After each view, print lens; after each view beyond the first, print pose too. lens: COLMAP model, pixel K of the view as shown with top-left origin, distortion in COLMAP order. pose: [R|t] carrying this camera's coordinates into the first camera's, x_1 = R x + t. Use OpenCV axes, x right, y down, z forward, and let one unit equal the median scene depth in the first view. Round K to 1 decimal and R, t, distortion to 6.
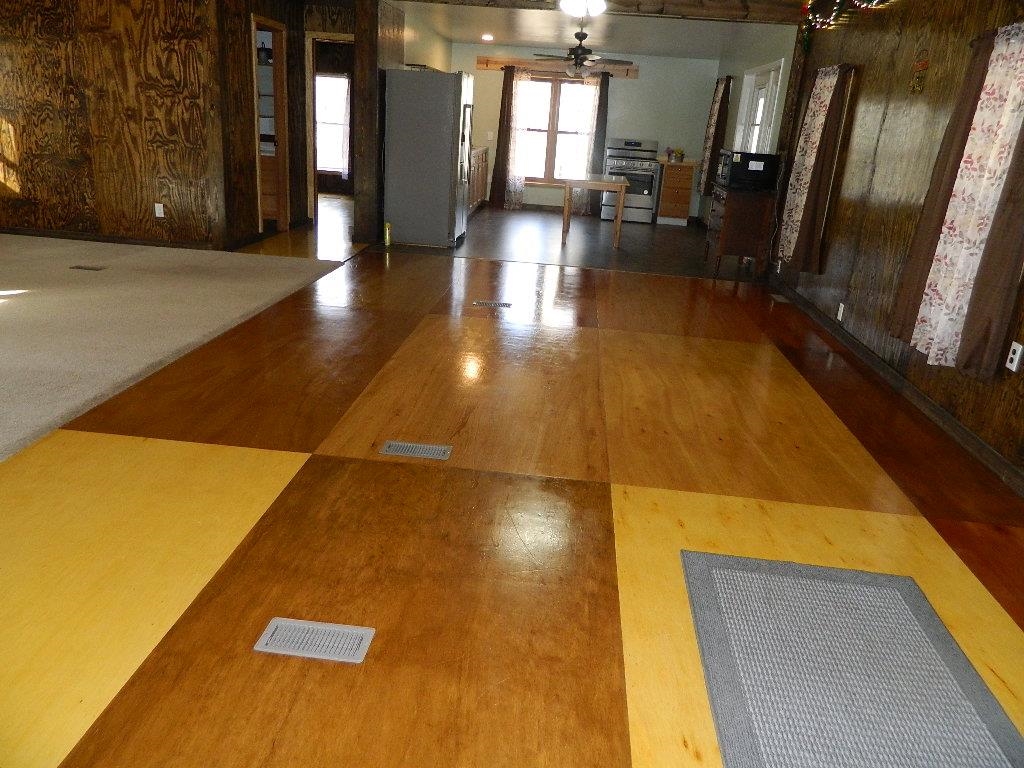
lens RADIAL K [[755.7, 0, 511.8], [0, 755.7, 384.0], [0, 0, 1]] dist [-0.002671, -0.010220]
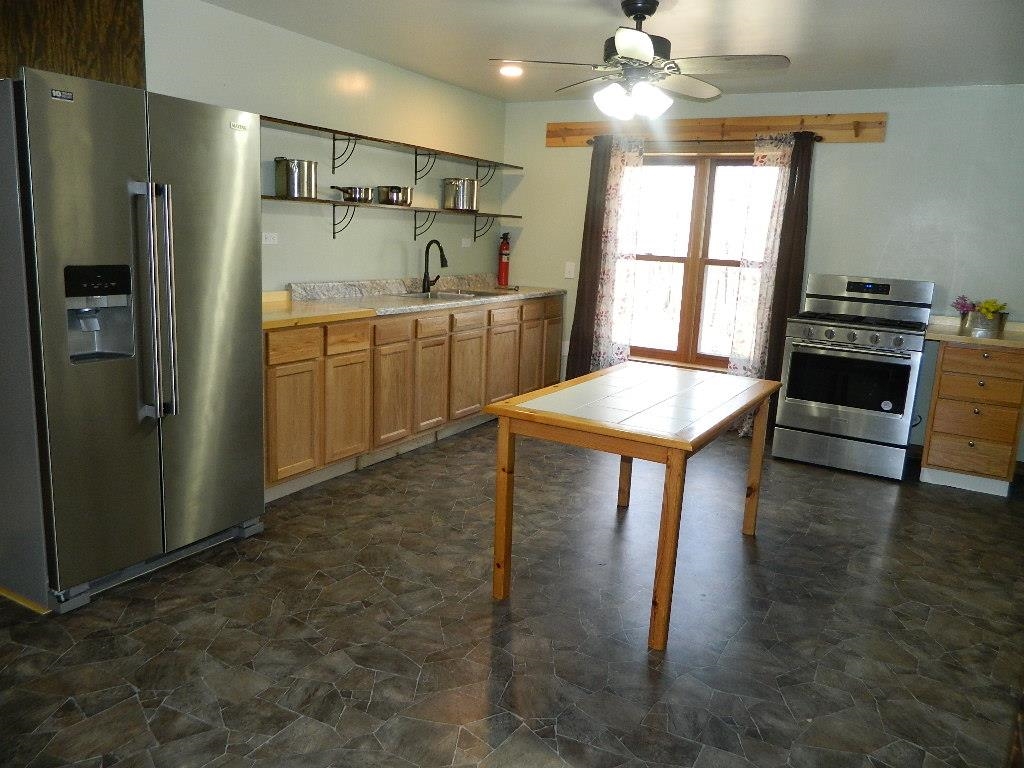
lens RADIAL K [[755.7, 0, 512.8], [0, 755.7, 376.9], [0, 0, 1]] dist [-0.002671, -0.010220]
pose [[0.906853, 0.059184, -0.417271, 0.150660], [-0.129841, 0.981166, -0.143017, -0.170798], [0.400948, 0.183874, 0.897458, 0.513554]]
